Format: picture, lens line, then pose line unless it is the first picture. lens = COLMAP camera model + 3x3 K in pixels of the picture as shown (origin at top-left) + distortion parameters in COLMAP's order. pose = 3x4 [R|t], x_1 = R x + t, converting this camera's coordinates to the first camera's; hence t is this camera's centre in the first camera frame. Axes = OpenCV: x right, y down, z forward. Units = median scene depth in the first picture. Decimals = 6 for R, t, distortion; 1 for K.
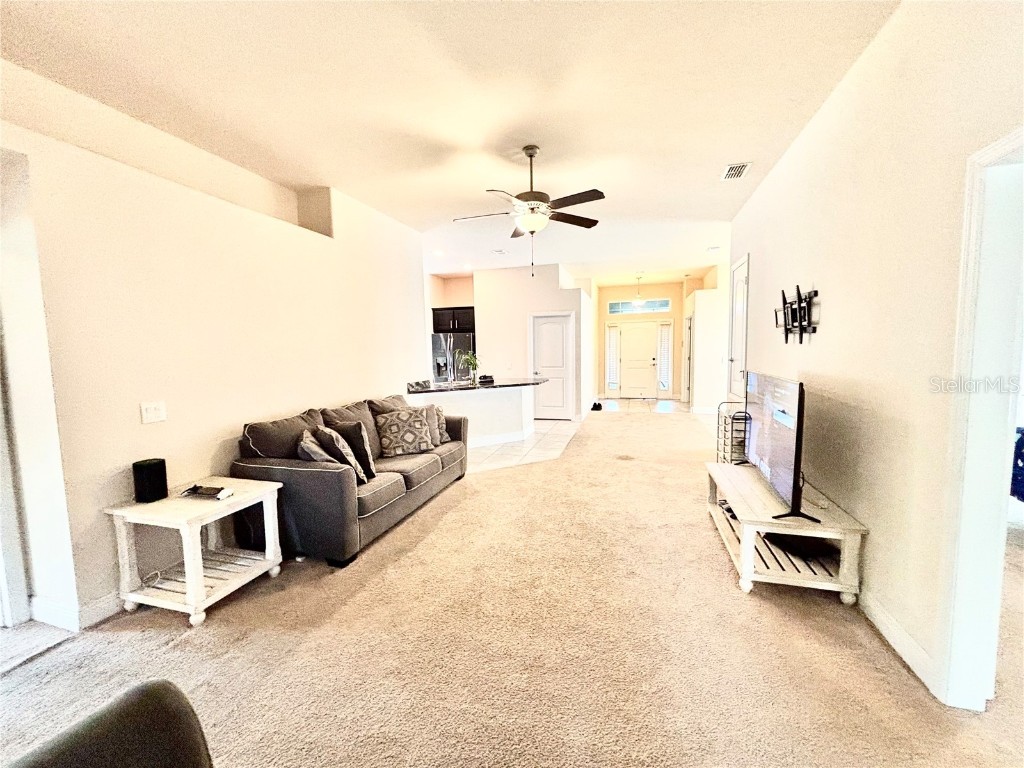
lens RADIAL K [[413.5, 0, 510.9], [0, 413.5, 388.3], [0, 0, 1]] dist [0.004148, -0.001382]
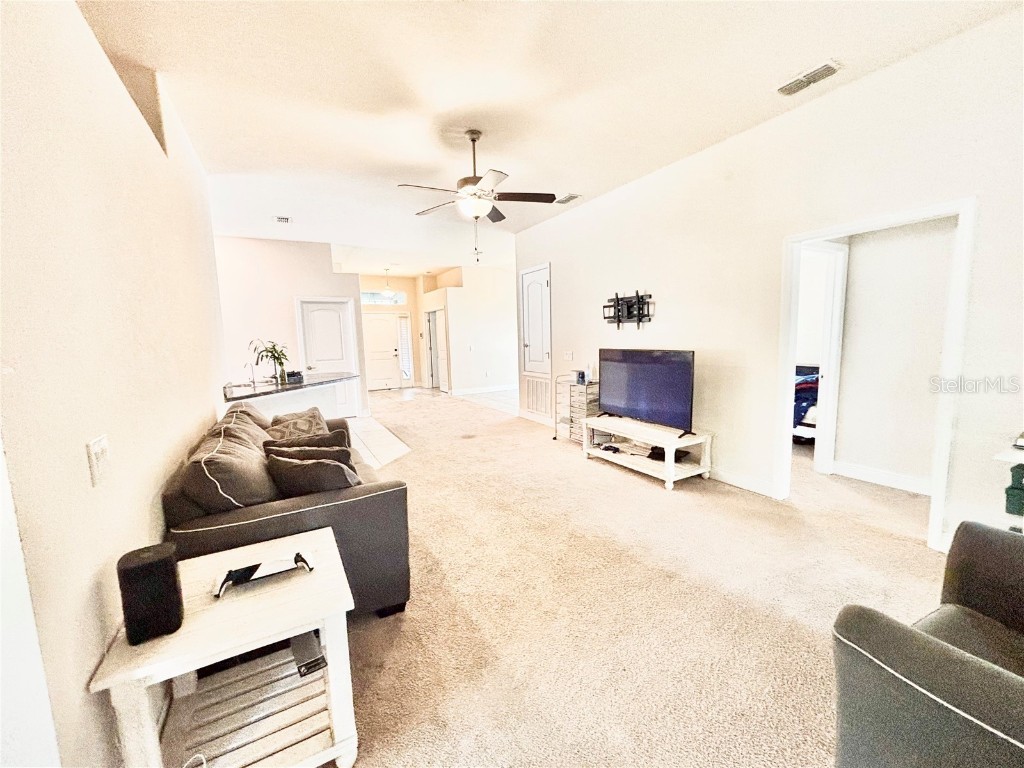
lens RADIAL K [[413.5, 0, 509.4], [0, 413.5, 388.5], [0, 0, 1]] dist [0.004148, -0.001382]
pose [[0.694303, -0.095010, 0.713383, -0.518229], [0.085492, 0.995117, 0.049327, -0.003656], [-0.714586, 0.026741, 0.699036, 0.196991]]
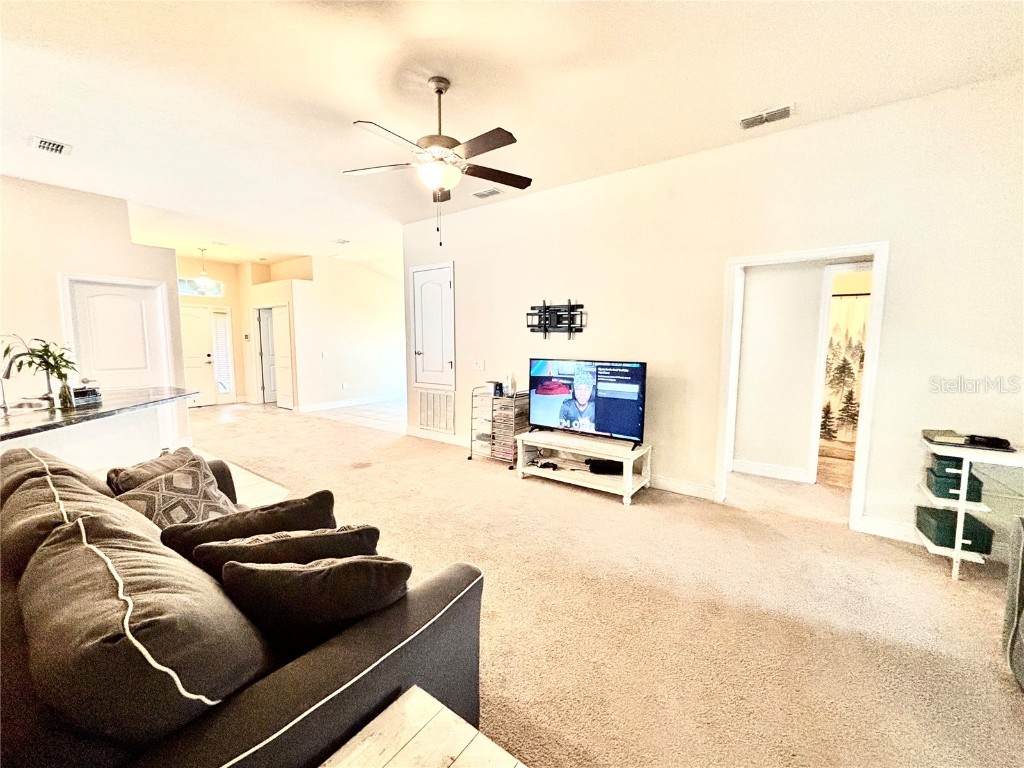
lens RADIAL K [[413.5, 0, 508.3], [0, 413.5, 386.9], [0, 0, 1]] dist [0.004148, -0.001382]
pose [[0.333859, -0.085167, 0.938768, -0.540317], [0.081624, 0.994781, 0.061221, -0.032076], [-0.939082, 0.056186, 0.339069, 0.501882]]
